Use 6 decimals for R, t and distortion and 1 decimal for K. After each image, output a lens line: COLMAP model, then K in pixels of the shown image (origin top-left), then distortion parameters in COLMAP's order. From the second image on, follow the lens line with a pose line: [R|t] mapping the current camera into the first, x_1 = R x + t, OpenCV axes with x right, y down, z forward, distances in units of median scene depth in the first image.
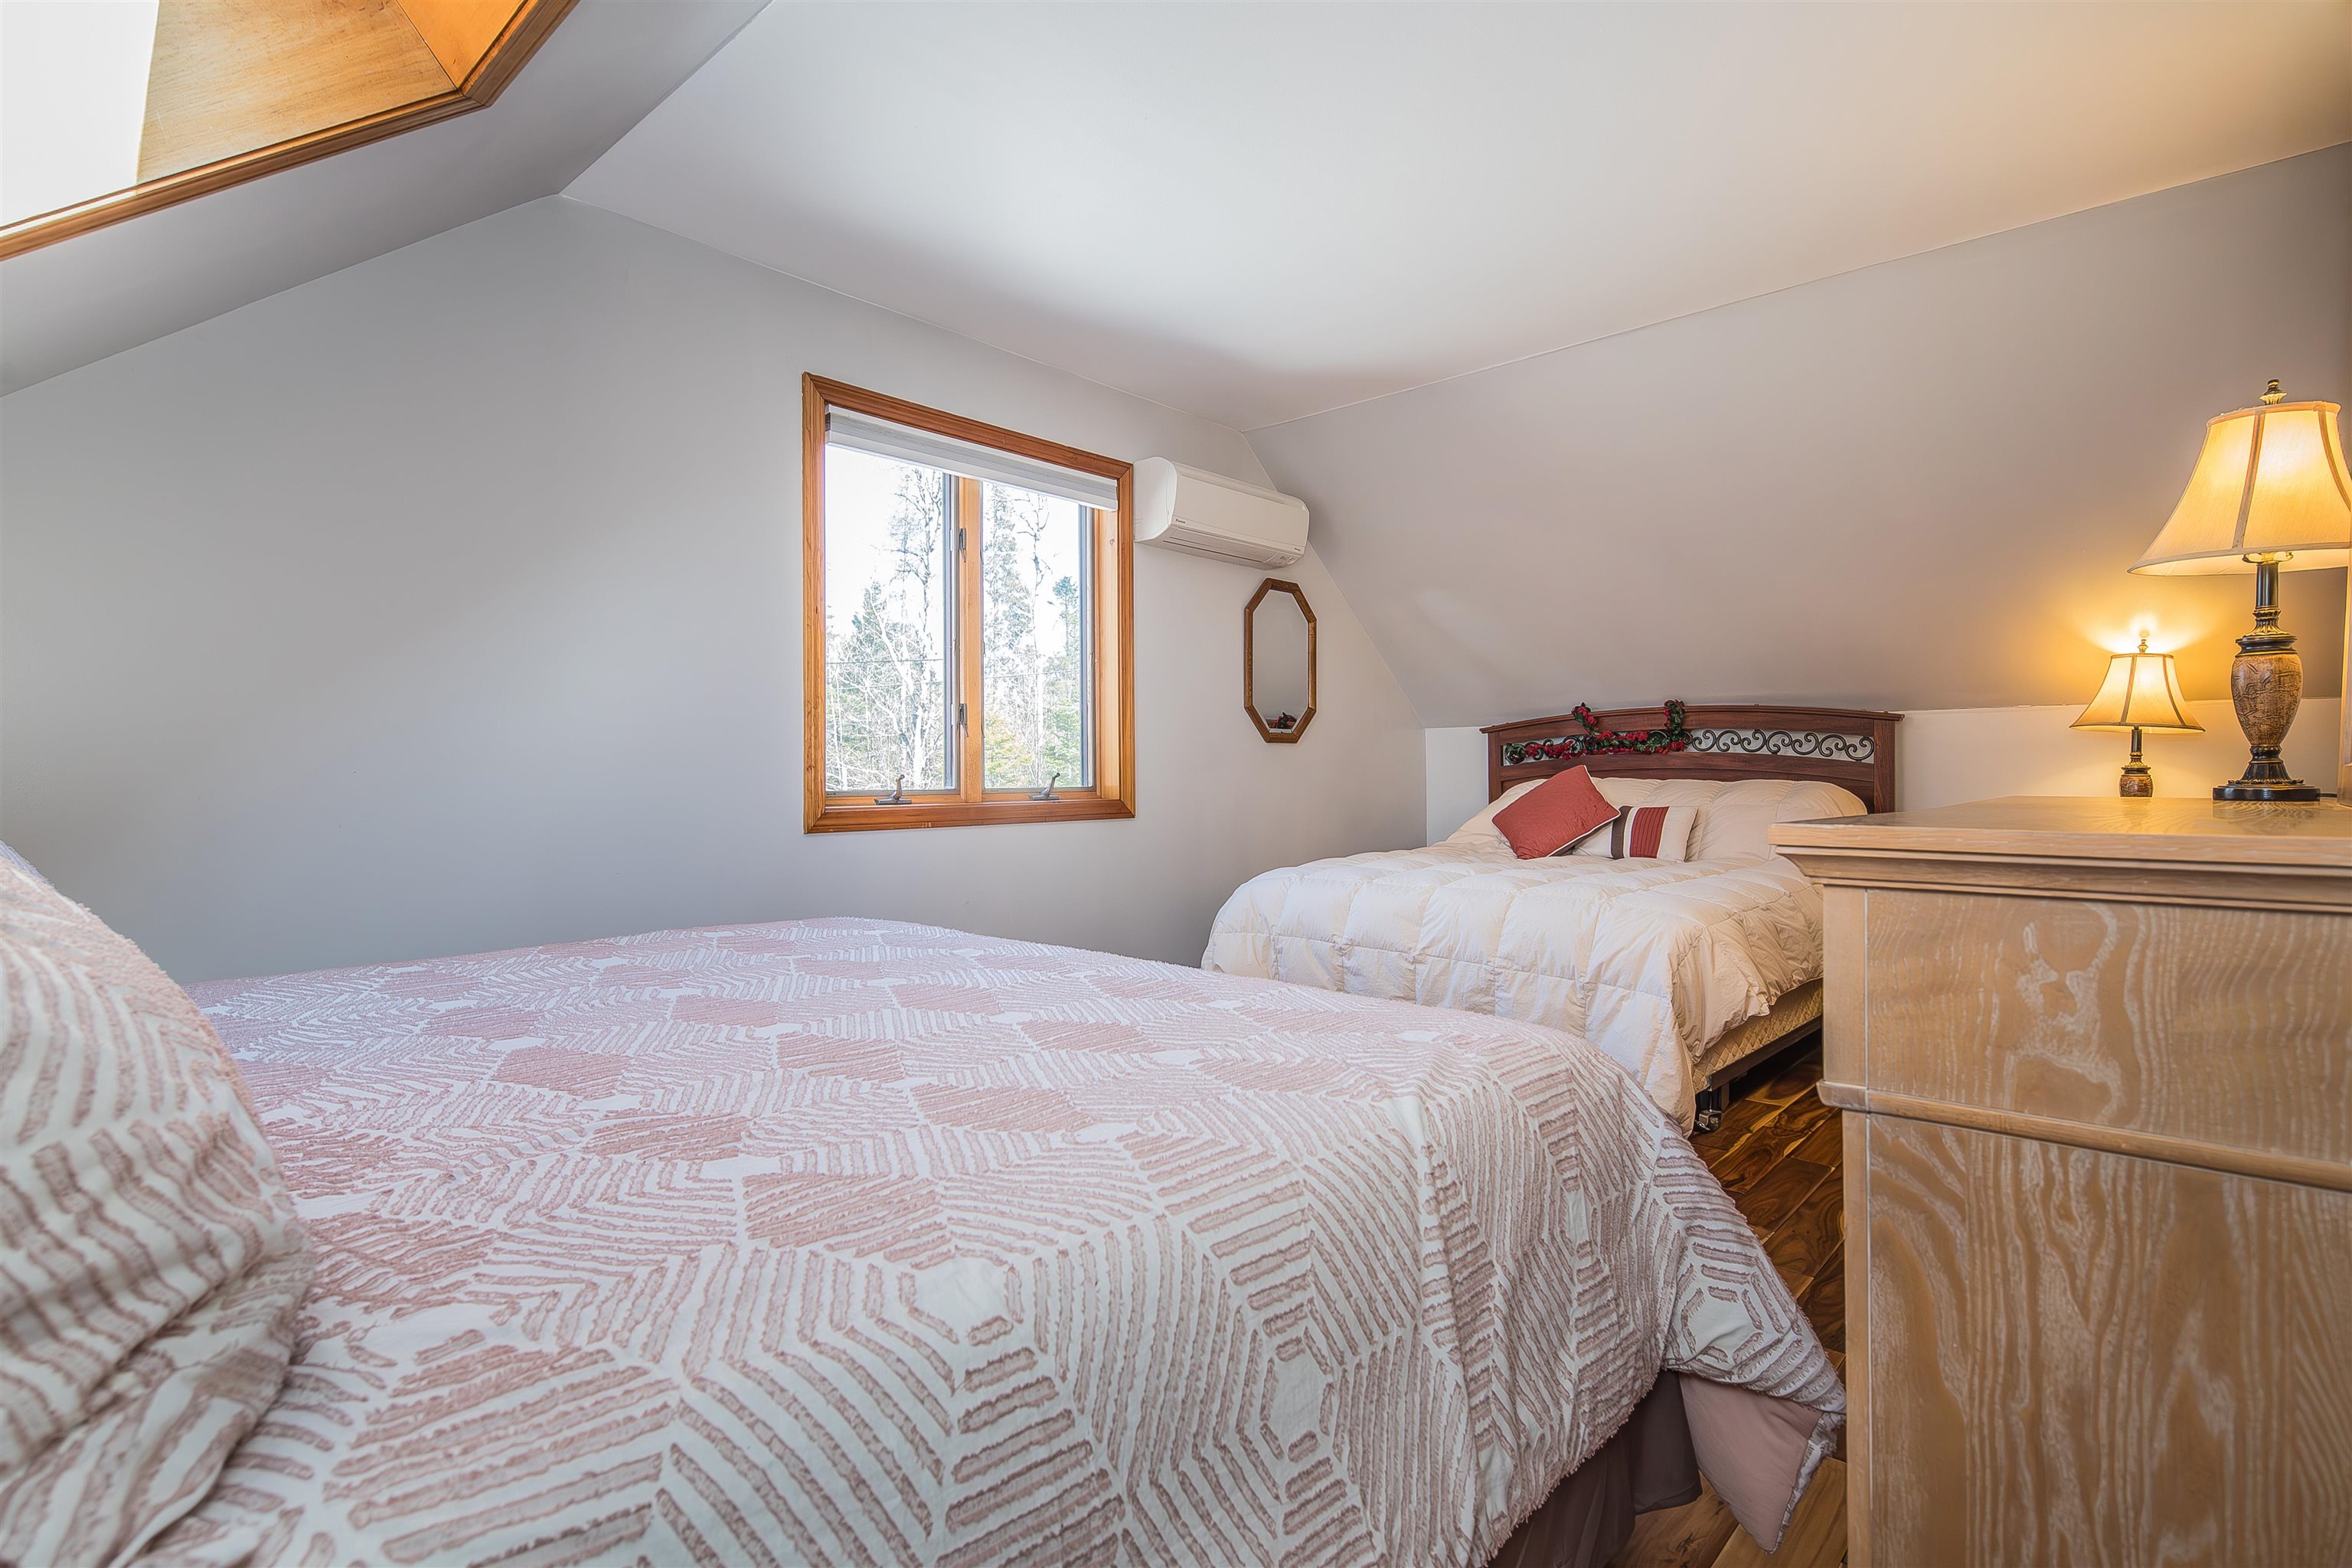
lens RADIAL K [[1154.4, 0, 1168.0], [0, 1154.4, 783.7], [0, 0, 1]] dist [0.006188, 0.000502]
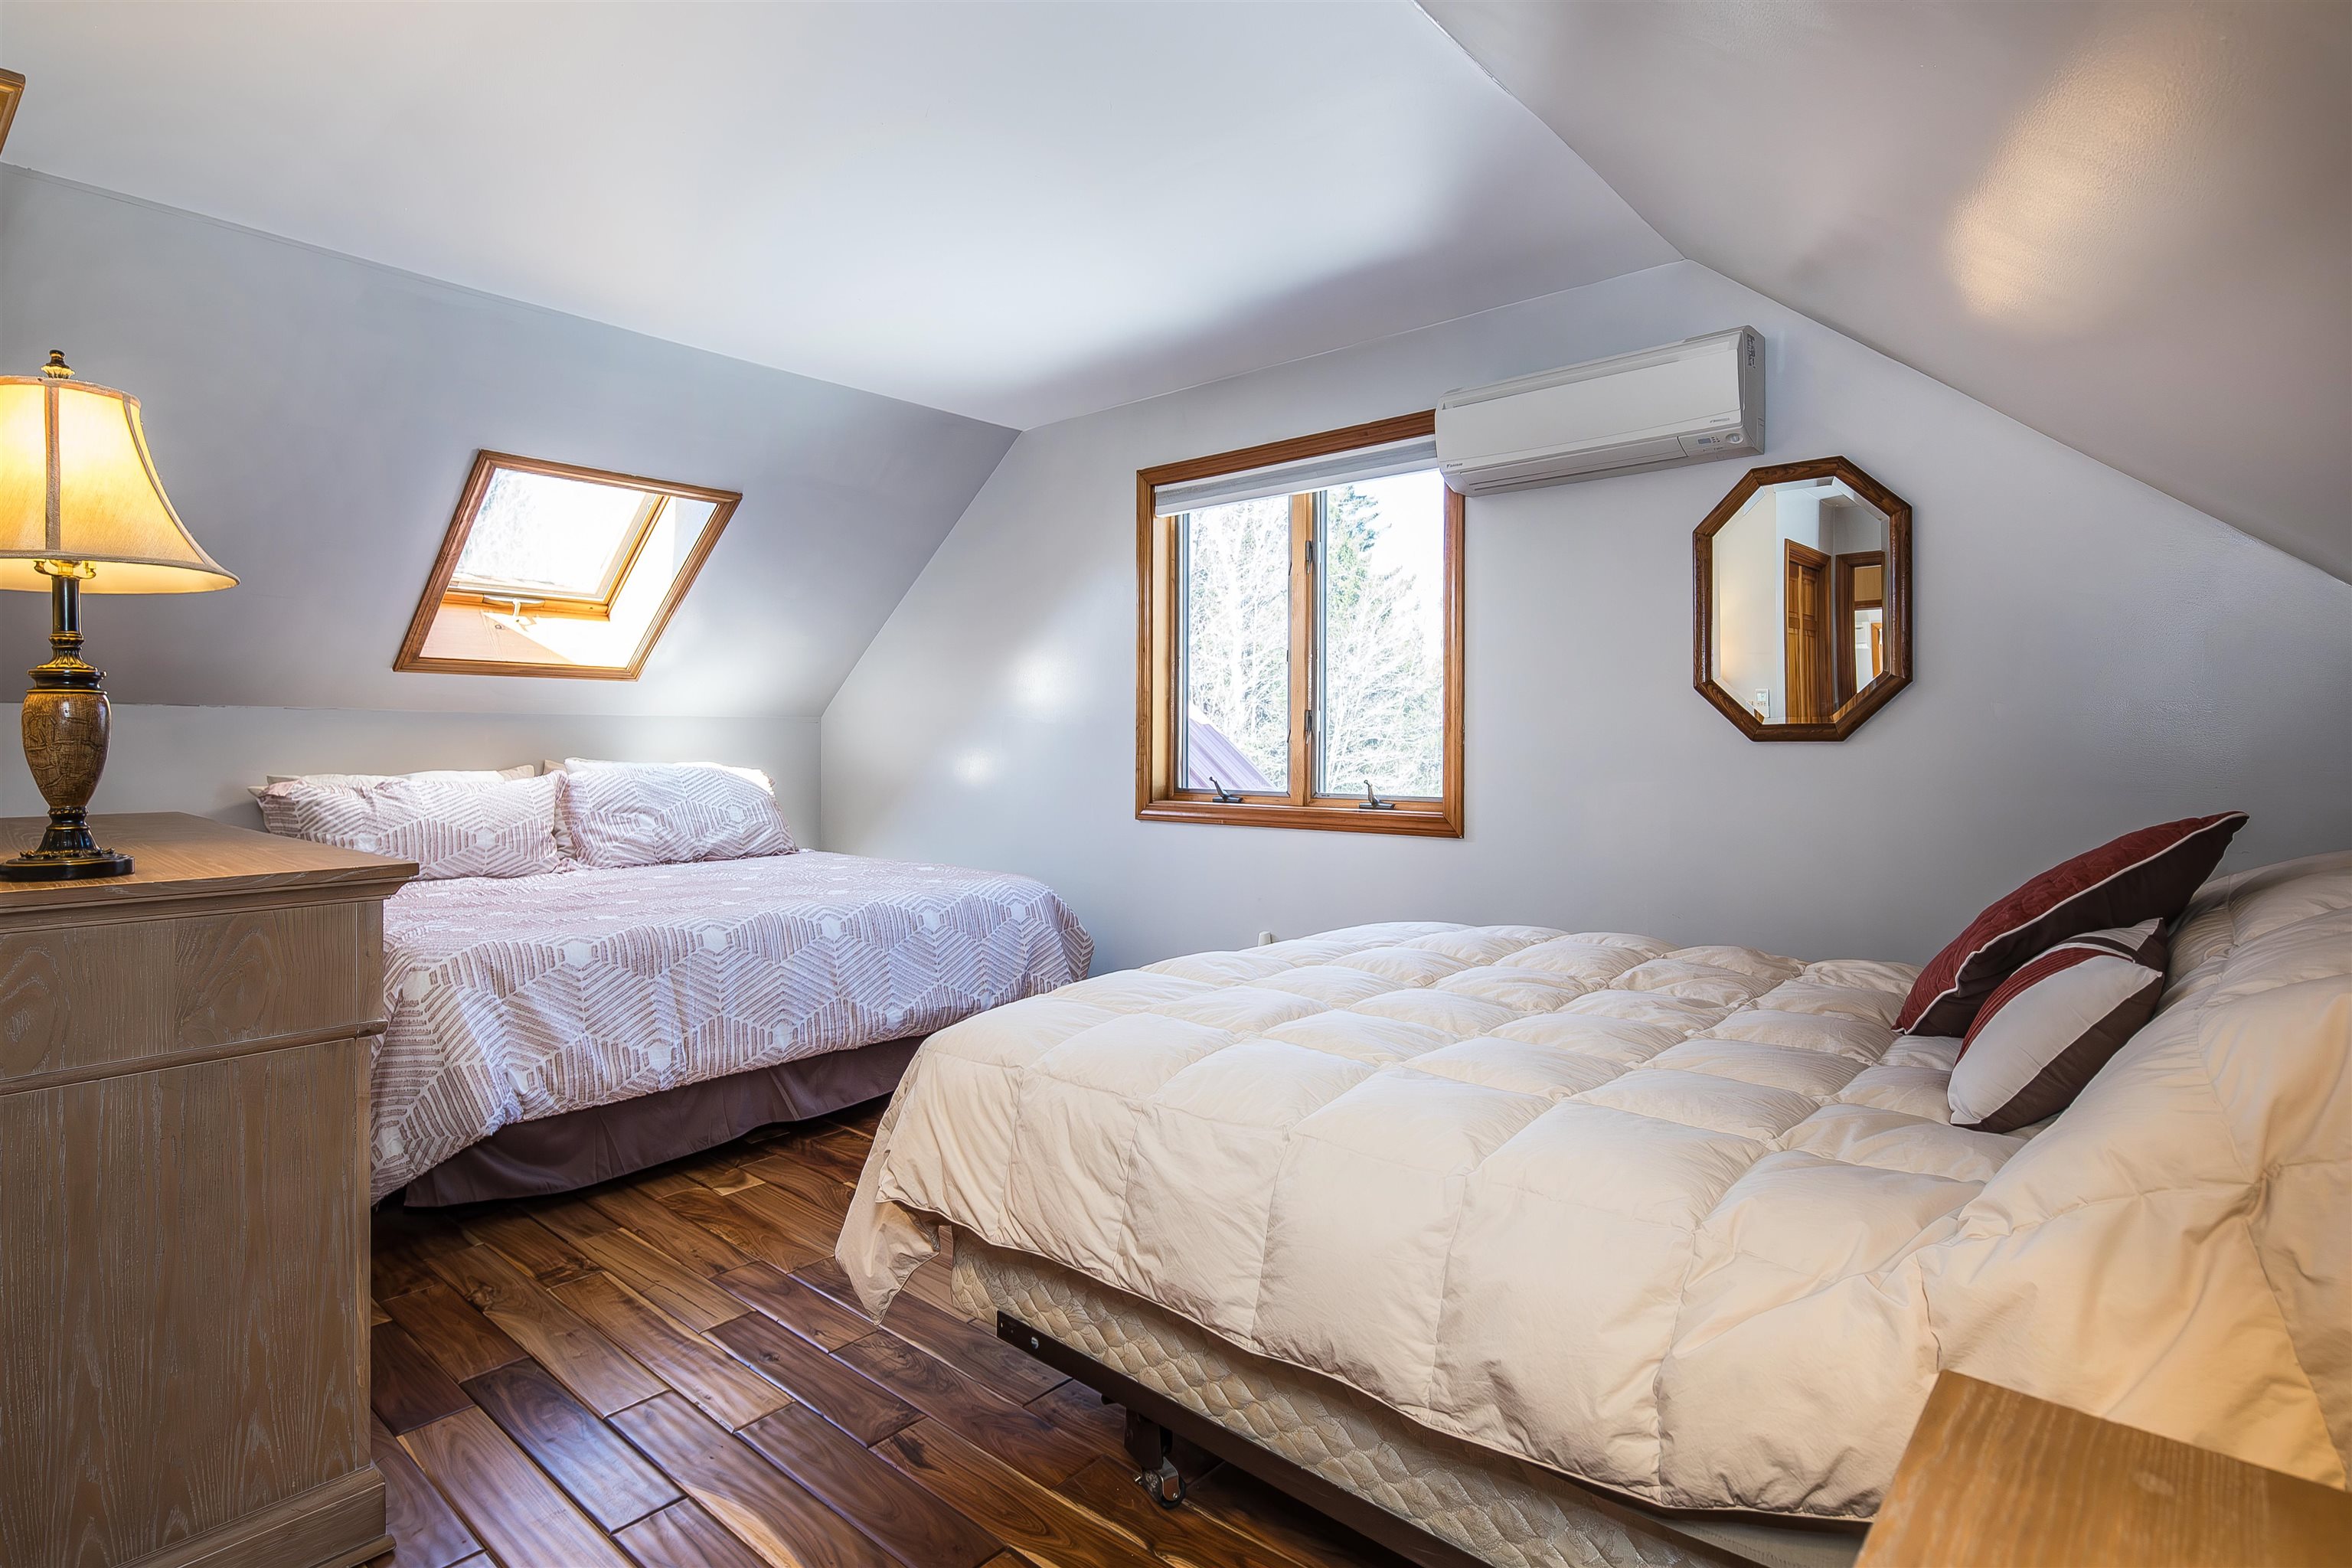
lens RADIAL K [[1154.4, 0, 1168.0], [0, 1154.4, 783.7], [0, 0, 1]] dist [0.006188, 0.000502]
pose [[0.058364, 0.032371, -0.997770, 0.857368], [-0.004525, 0.999472, 0.032161, -0.037433], [0.998285, 0.002638, 0.058480, 0.816204]]
